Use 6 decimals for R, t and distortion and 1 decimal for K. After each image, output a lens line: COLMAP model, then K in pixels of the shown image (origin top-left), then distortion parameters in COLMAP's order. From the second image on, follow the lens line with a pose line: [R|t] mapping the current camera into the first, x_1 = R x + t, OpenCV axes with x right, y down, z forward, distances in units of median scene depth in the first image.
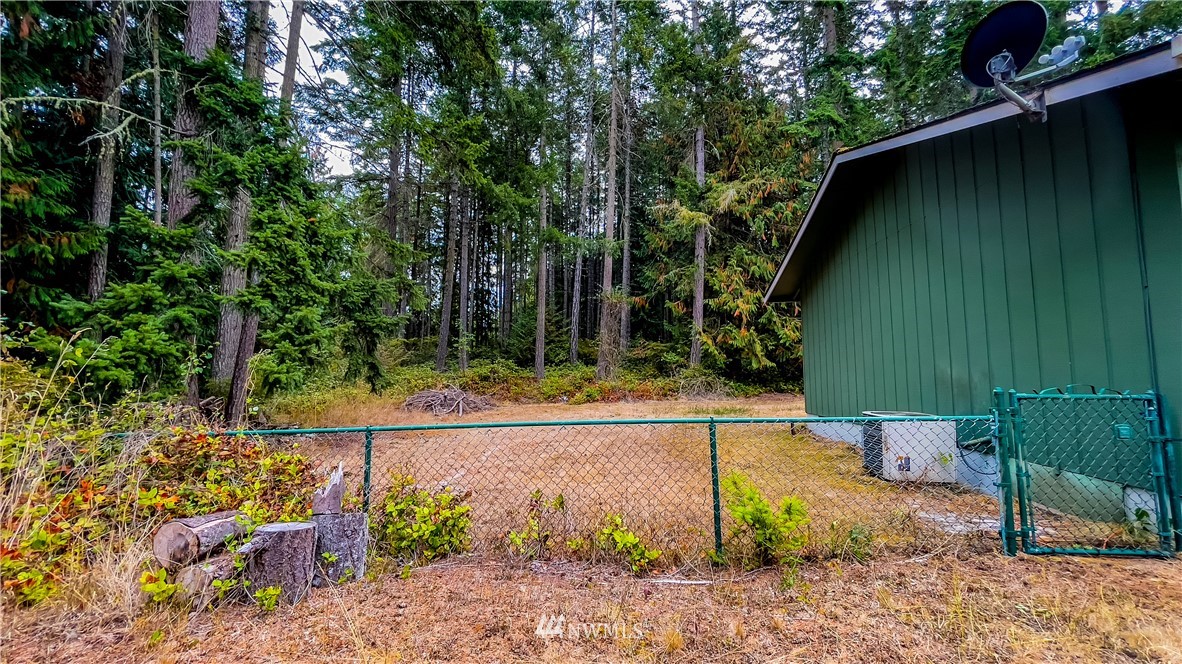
lens RADIAL K [[476.3, 0, 591.0], [0, 476.3, 332.0], [0, 0, 1]] dist [-0.002638, -0.000206]
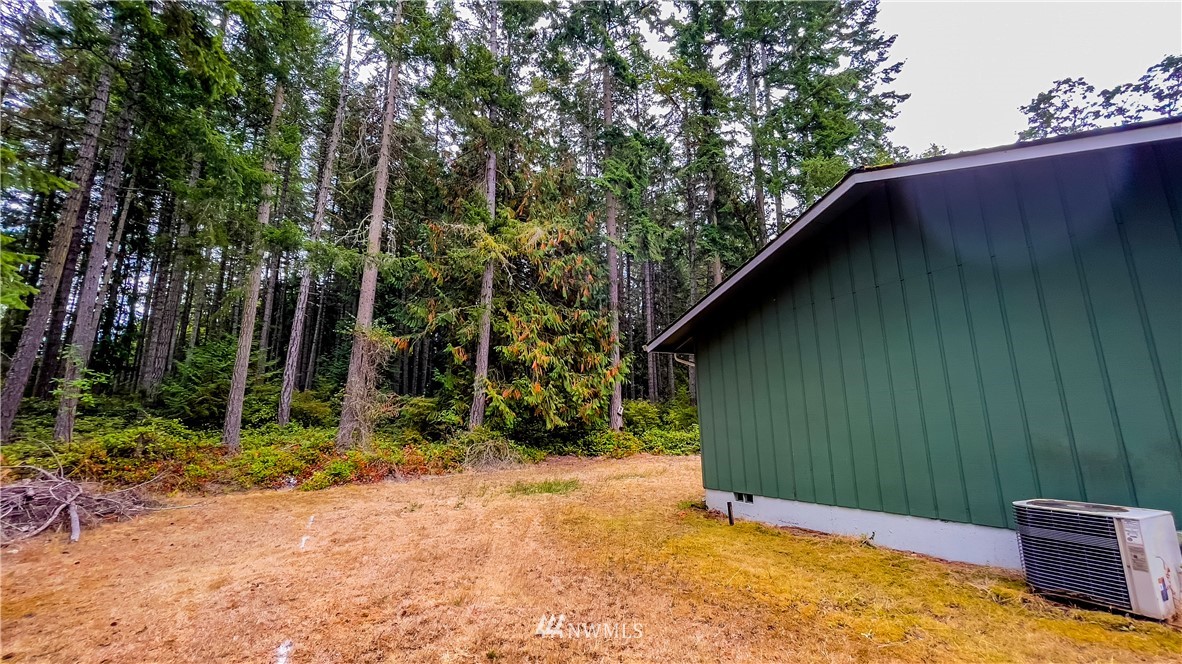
lens RADIAL K [[476.3, 0, 591.0], [0, 476.3, 332.0], [0, 0, 1]] dist [-0.002638, -0.000206]
pose [[0.815726, 0.103615, 0.569082, -0.101422], [-0.035391, 0.990923, -0.129692, 0.009025], [-0.577354, 0.085653, 0.811989, 0.205262]]
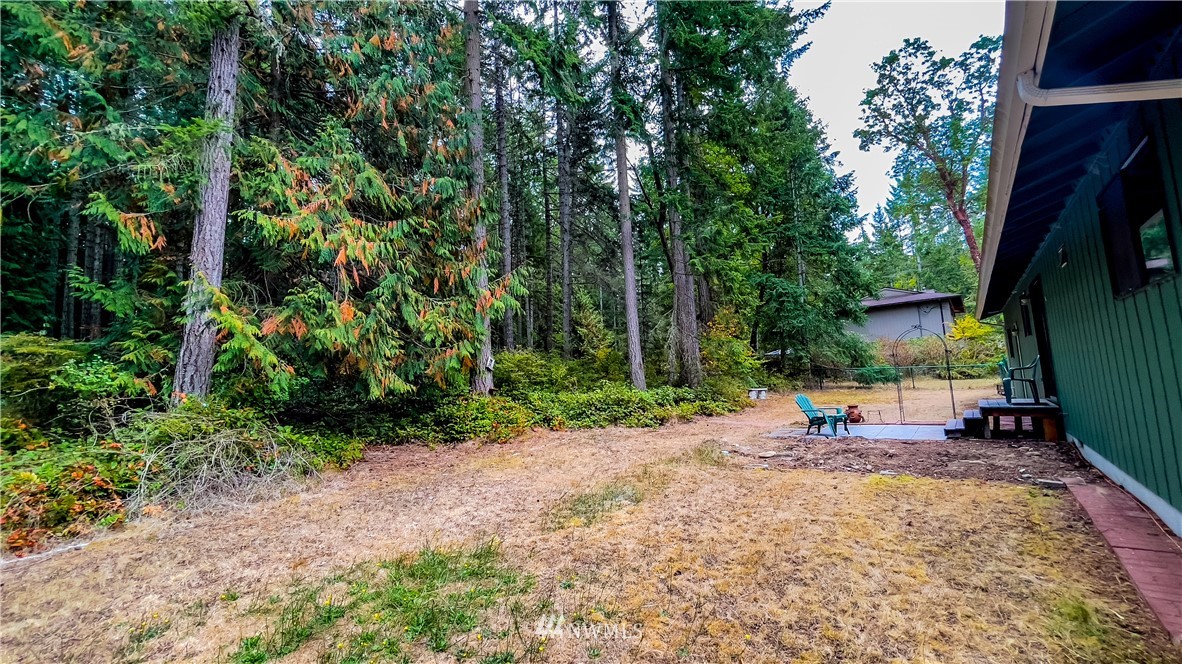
lens RADIAL K [[478.9, 0, 591.0], [0, 478.9, 332.0], [0, 0, 1]] dist [-0.009885, 0.000075]
pose [[0.540880, 0.063062, 0.838732, 0.080717], [-0.017171, 0.997805, -0.063949, 0.037861], [-0.840924, 0.020187, 0.540776, 0.553338]]
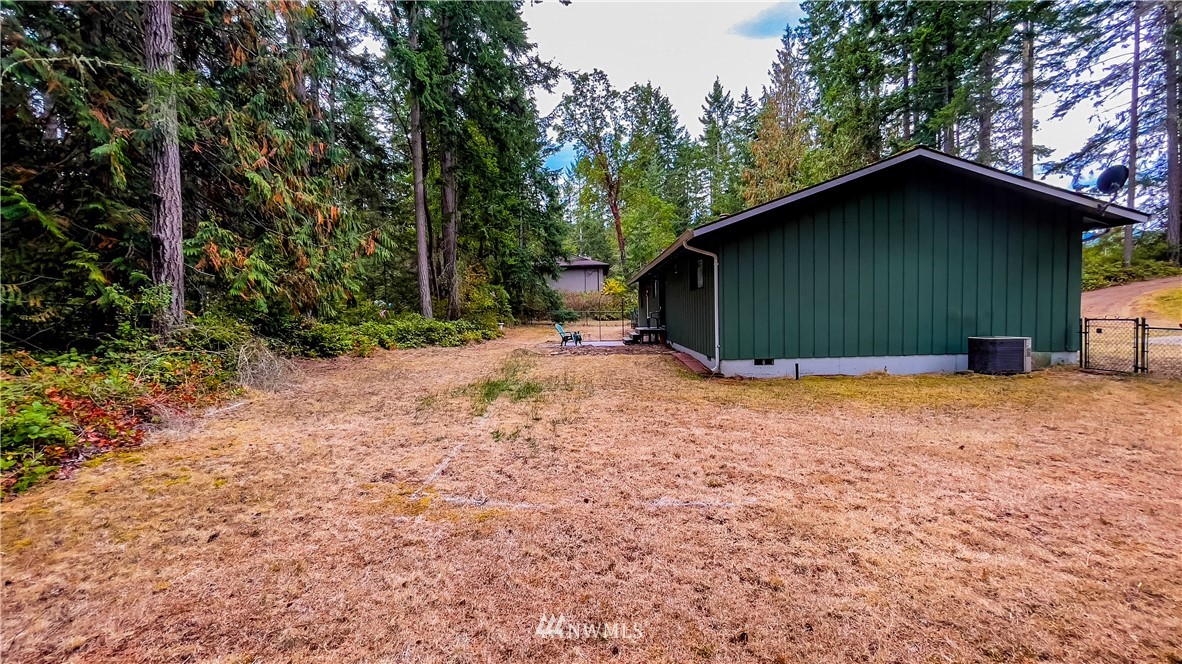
lens RADIAL K [[476.3, 0, 591.0], [0, 476.3, 332.0], [0, 0, 1]] dist [-0.002638, -0.000206]
pose [[-0.091124, -0.040860, 0.995001, -0.238249], [-0.059388, 0.997603, 0.035528, 0.046384], [-0.994067, -0.055854, -0.093332, 0.654979]]
